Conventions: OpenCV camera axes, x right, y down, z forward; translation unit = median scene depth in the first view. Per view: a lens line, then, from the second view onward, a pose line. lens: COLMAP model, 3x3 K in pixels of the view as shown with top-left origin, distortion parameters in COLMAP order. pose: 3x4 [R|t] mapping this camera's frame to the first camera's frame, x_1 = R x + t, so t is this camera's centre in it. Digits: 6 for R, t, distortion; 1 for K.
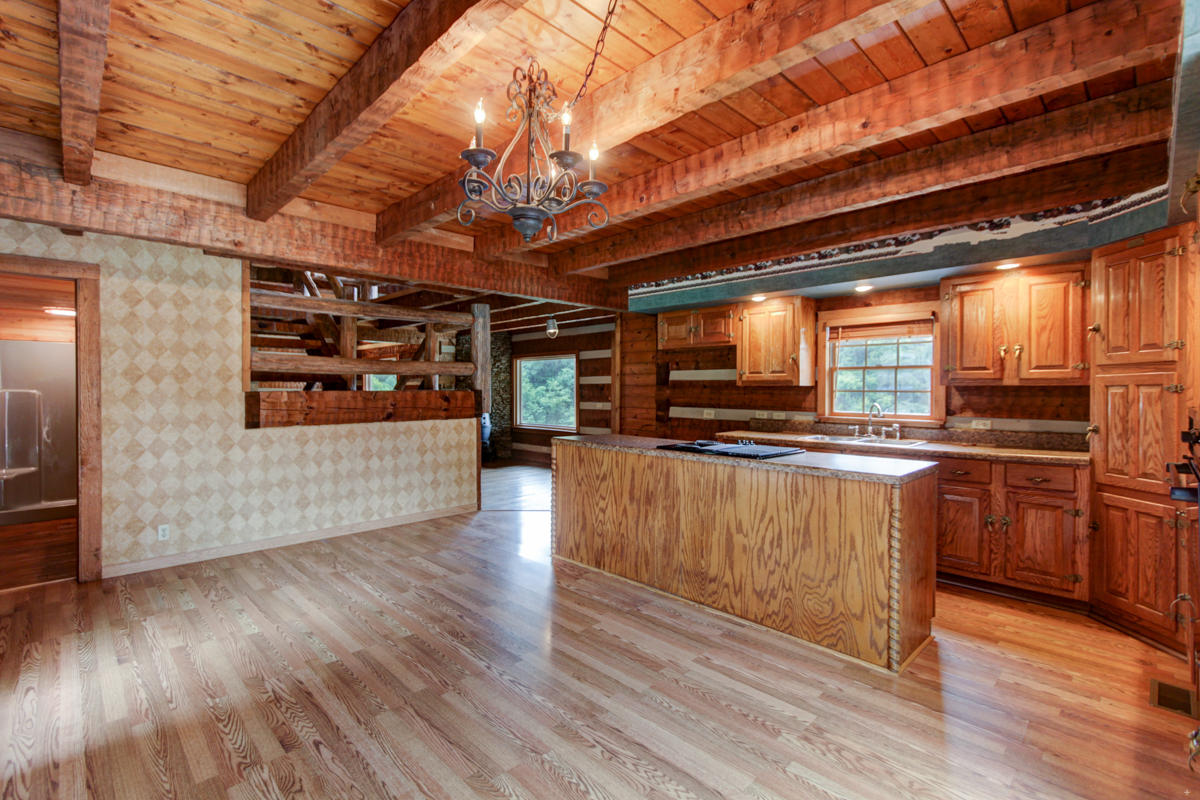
lens RADIAL K [[549.8, 0, 581.8], [0, 549.8, 392.4], [0, 0, 1]] dist [0.002765, 0.000923]
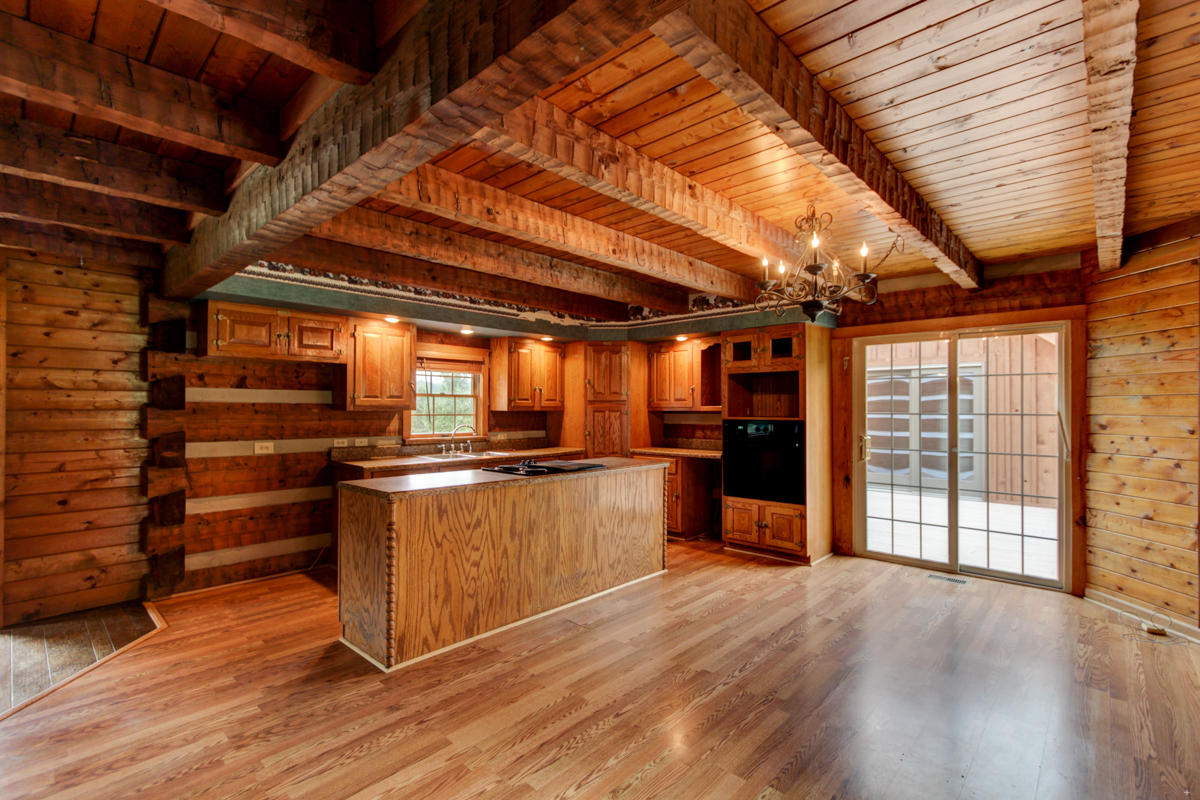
lens RADIAL K [[549.8, 0, 593.4], [0, 549.8, 402.4], [0, 0, 1]] dist [0.002765, 0.000923]
pose [[-0.064003, 0.007588, 0.997921, -1.030521], [0.004880, 0.999962, -0.007291, -0.028829], [-0.997938, 0.004404, -0.064037, 1.121008]]
